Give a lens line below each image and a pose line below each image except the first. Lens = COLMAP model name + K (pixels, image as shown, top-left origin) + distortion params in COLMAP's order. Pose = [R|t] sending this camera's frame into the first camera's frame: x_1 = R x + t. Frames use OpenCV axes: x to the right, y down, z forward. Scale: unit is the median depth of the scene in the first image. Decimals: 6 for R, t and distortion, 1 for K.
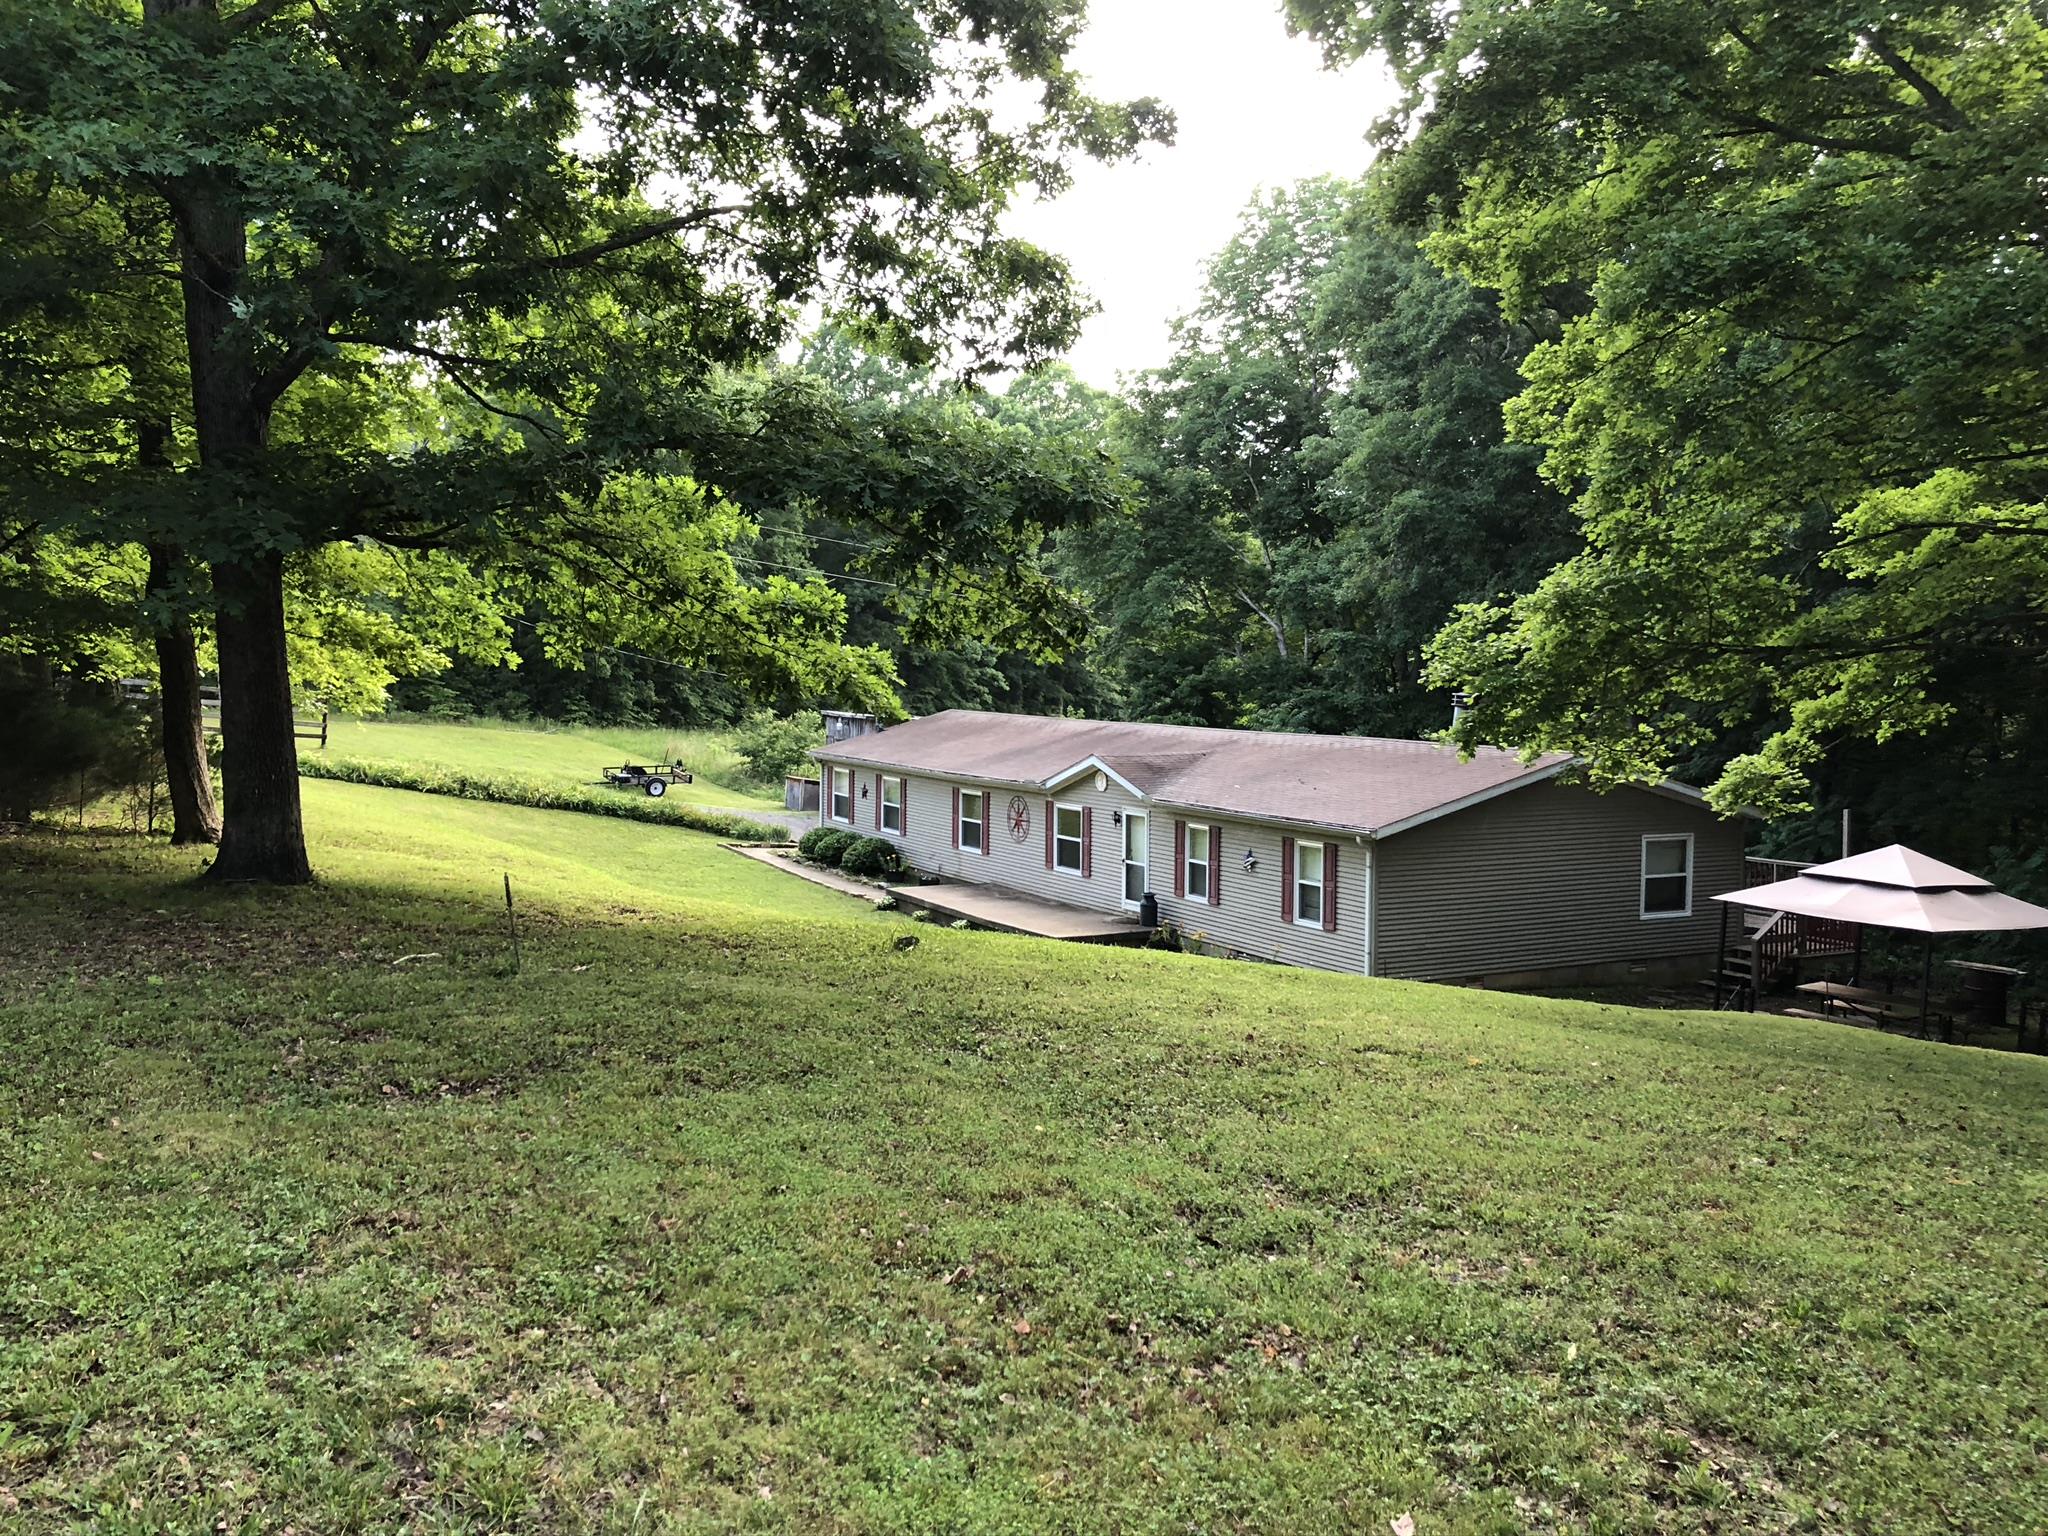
lens RADIAL K [[1637.2, 0, 1028.5], [0, 1637.2, 766.0], [0, 0, 1]] dist [-0.013941, -0.002516]
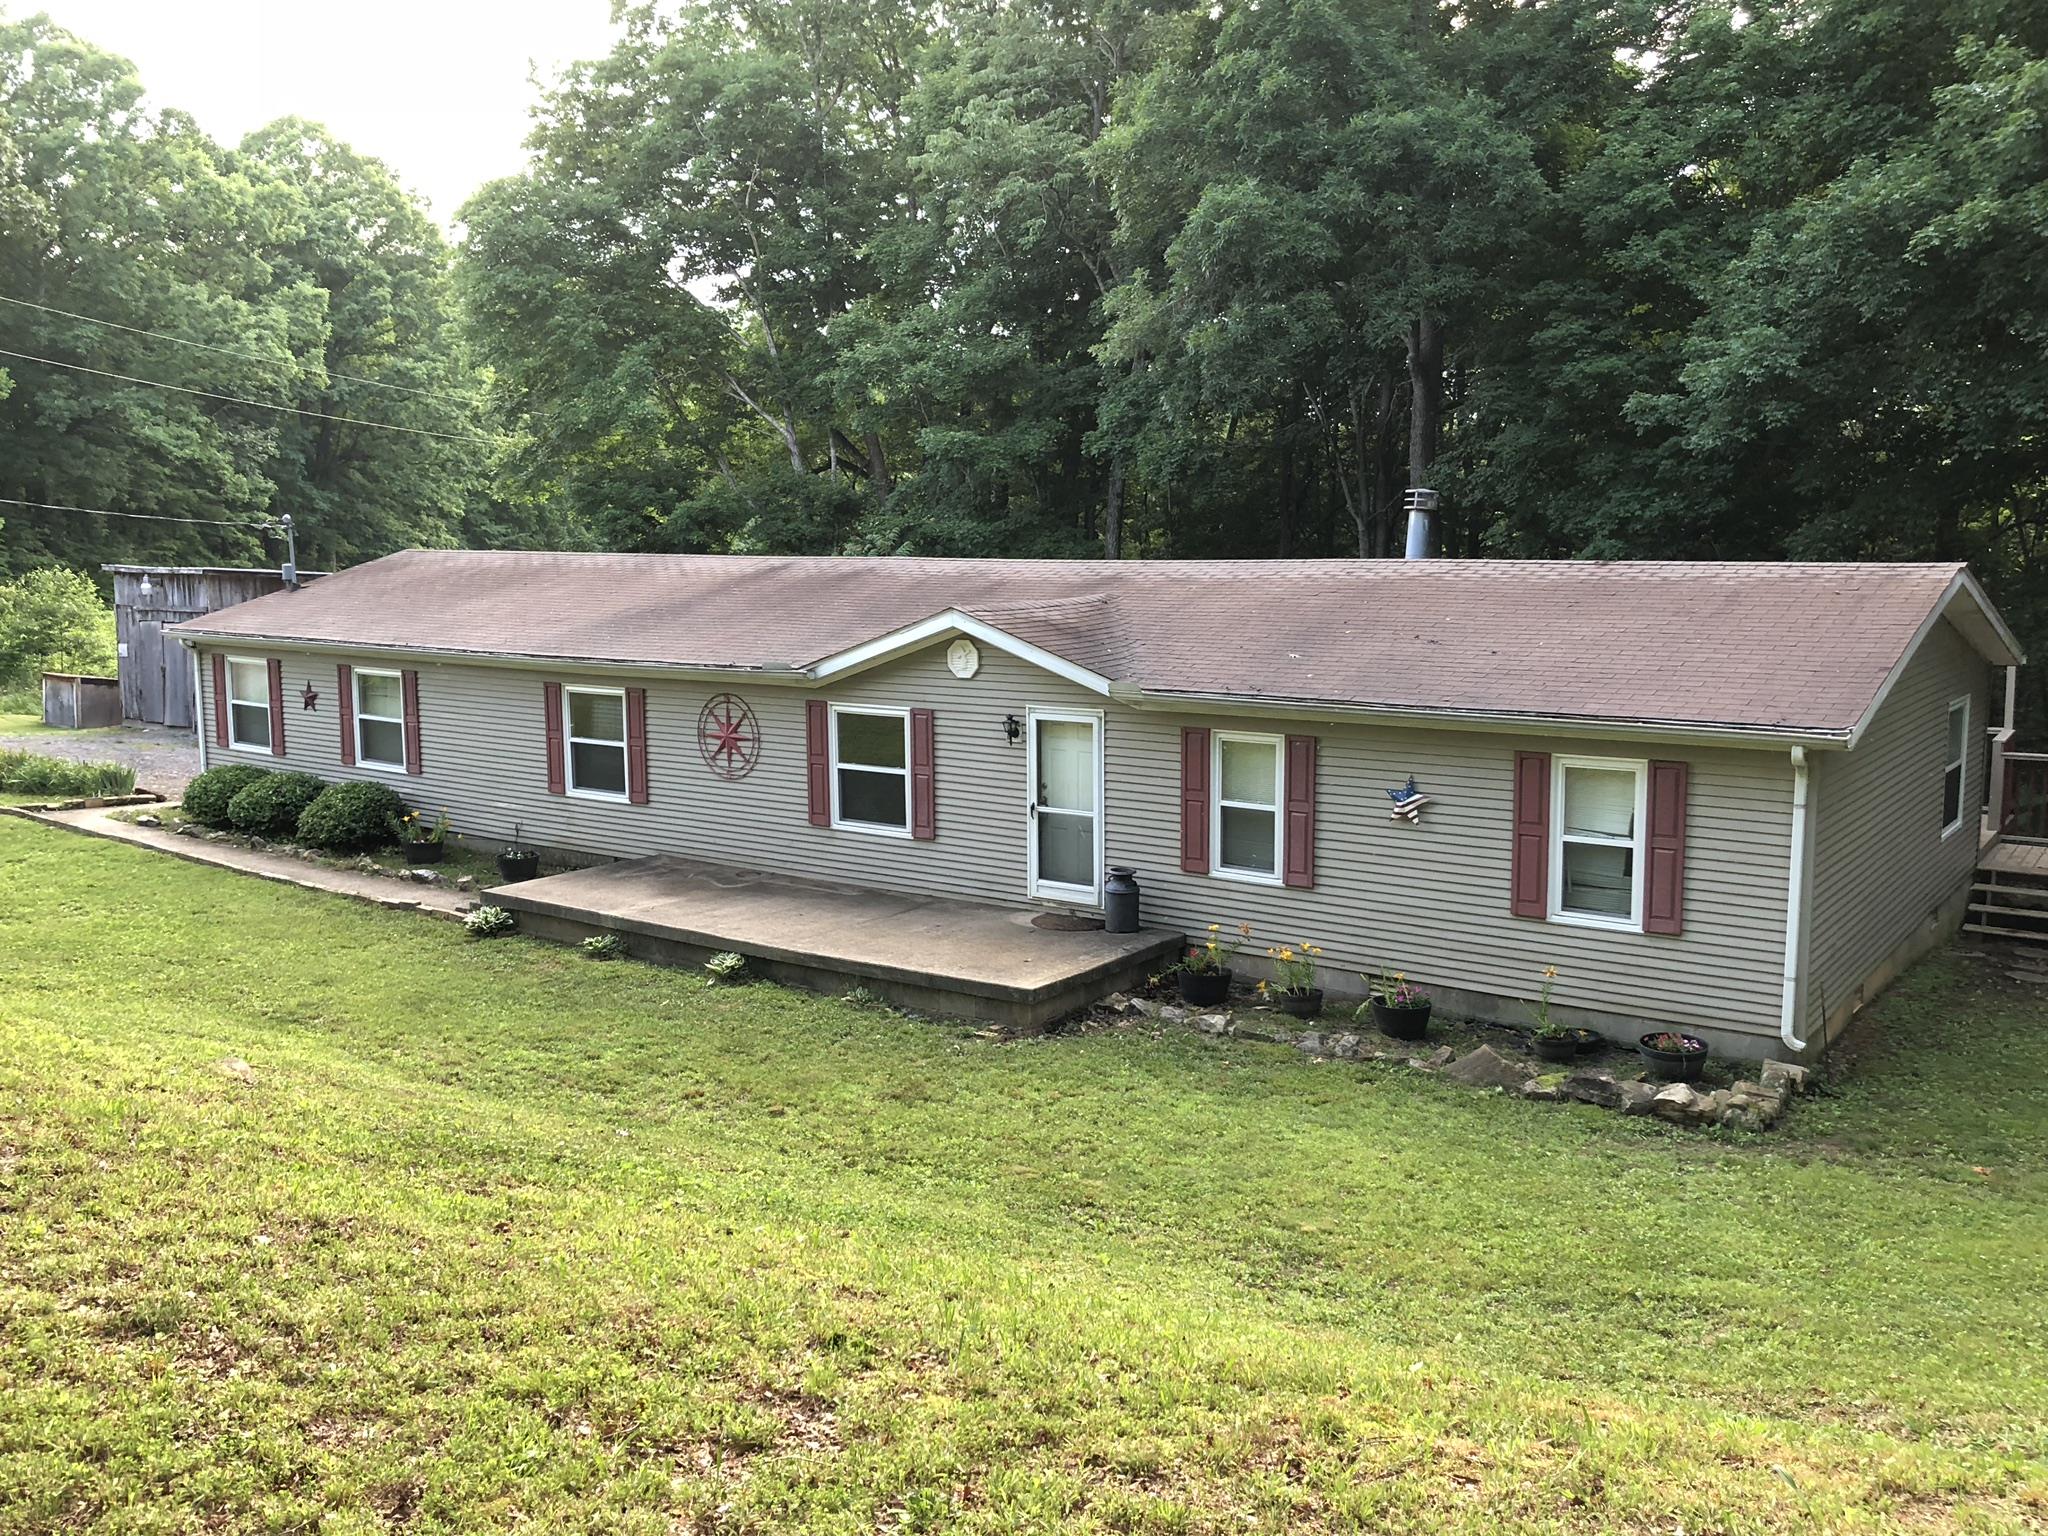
lens RADIAL K [[1637.2, 0, 1009.9], [0, 1637.2, 769.1], [0, 0, 1]] dist [-0.013941, -0.002516]
pose [[0.894744, -0.081328, 0.439112, -0.156867], [0.041457, 0.994158, 0.099653, -0.006638], [-0.444651, -0.070960, 0.892889, 0.466069]]
